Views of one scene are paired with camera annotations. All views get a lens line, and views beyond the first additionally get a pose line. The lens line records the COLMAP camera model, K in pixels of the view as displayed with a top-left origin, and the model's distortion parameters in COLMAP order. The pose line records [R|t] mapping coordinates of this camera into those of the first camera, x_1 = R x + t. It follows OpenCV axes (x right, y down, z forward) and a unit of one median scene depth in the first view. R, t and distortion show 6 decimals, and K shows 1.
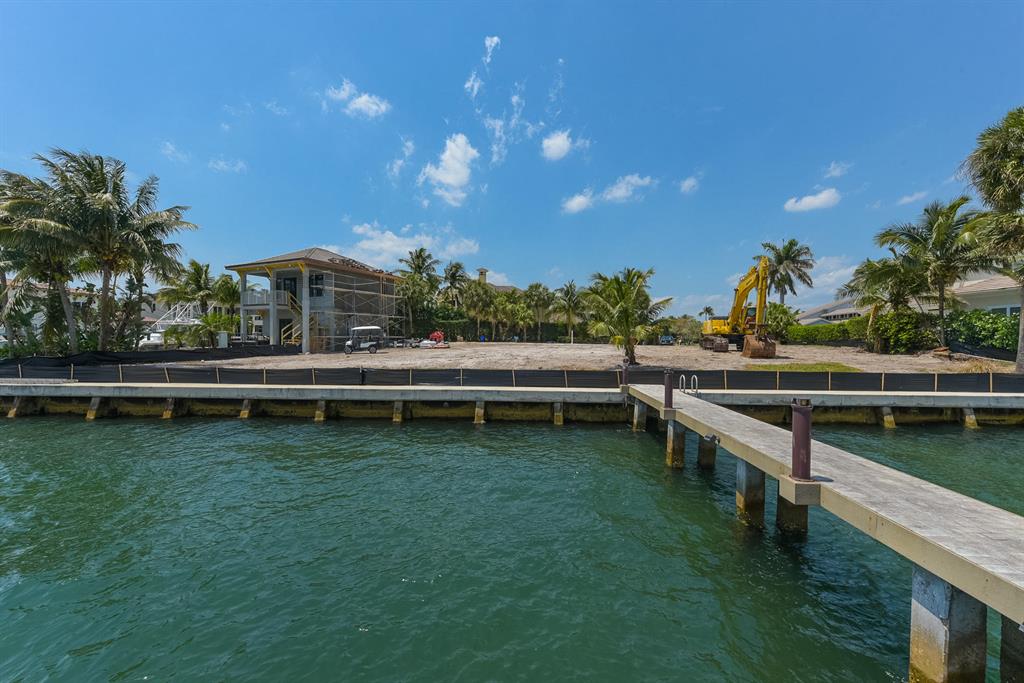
lens RADIAL K [[407.6, 0, 512.0], [0, 407.6, 341.5], [0, 0, 1]] dist [0.000392, -0.000104]
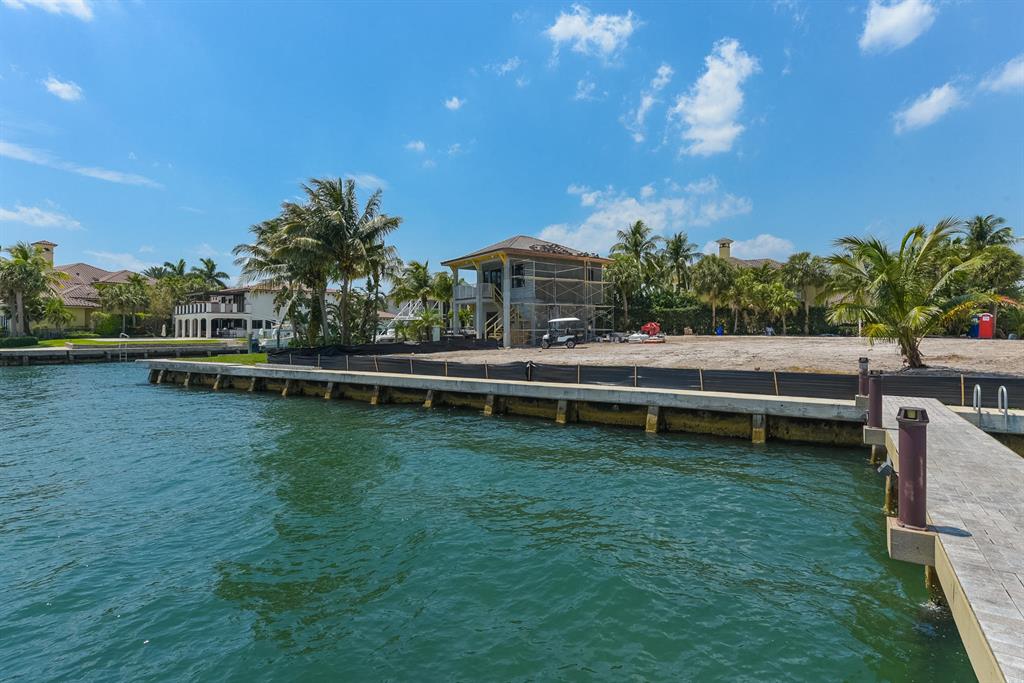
lens RADIAL K [[502.5, 0, 515.8], [0, 502.5, 327.0], [0, 0, 1]] dist [0.002778, -0.000564]
pose [[0.872954, -0.012390, -0.487646, 0.105912], [0.003846, 0.999821, -0.018518, 0.002912], [0.487788, 0.014290, 0.872845, -0.014202]]
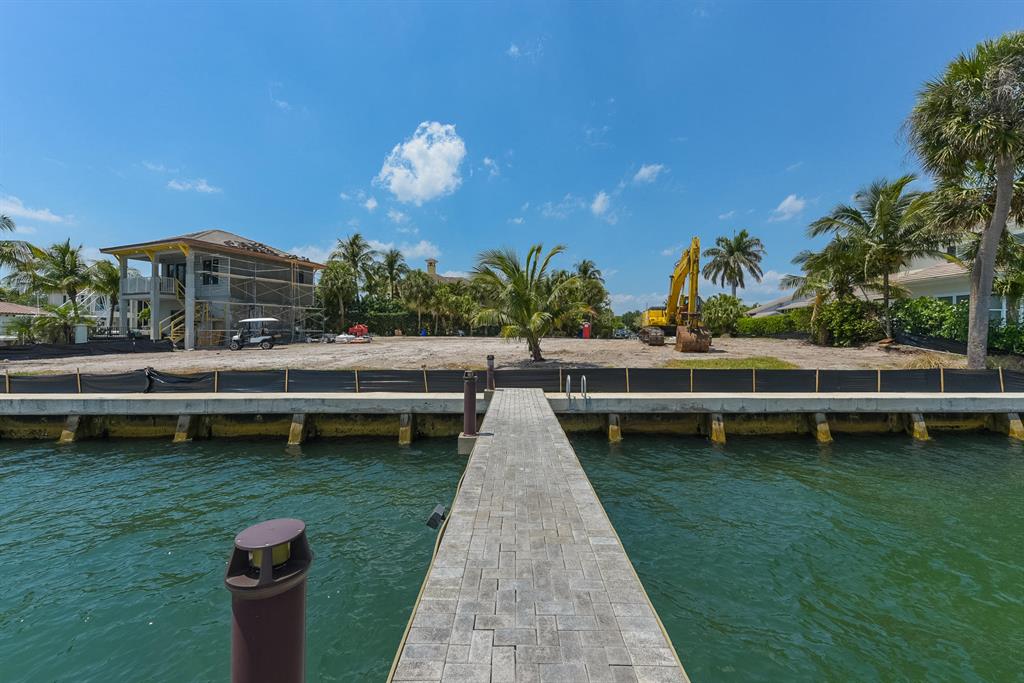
lens RADIAL K [[400.7, 0, 516.1], [0, 400.7, 328.8], [0, 0, 1]] dist [0.002035, -0.000074]
pose [[0.998160, -0.002995, 0.060556, 0.163472], [0.004175, 0.999804, -0.019371, 0.004919], [-0.060486, 0.019588, 0.997977, 0.147145]]
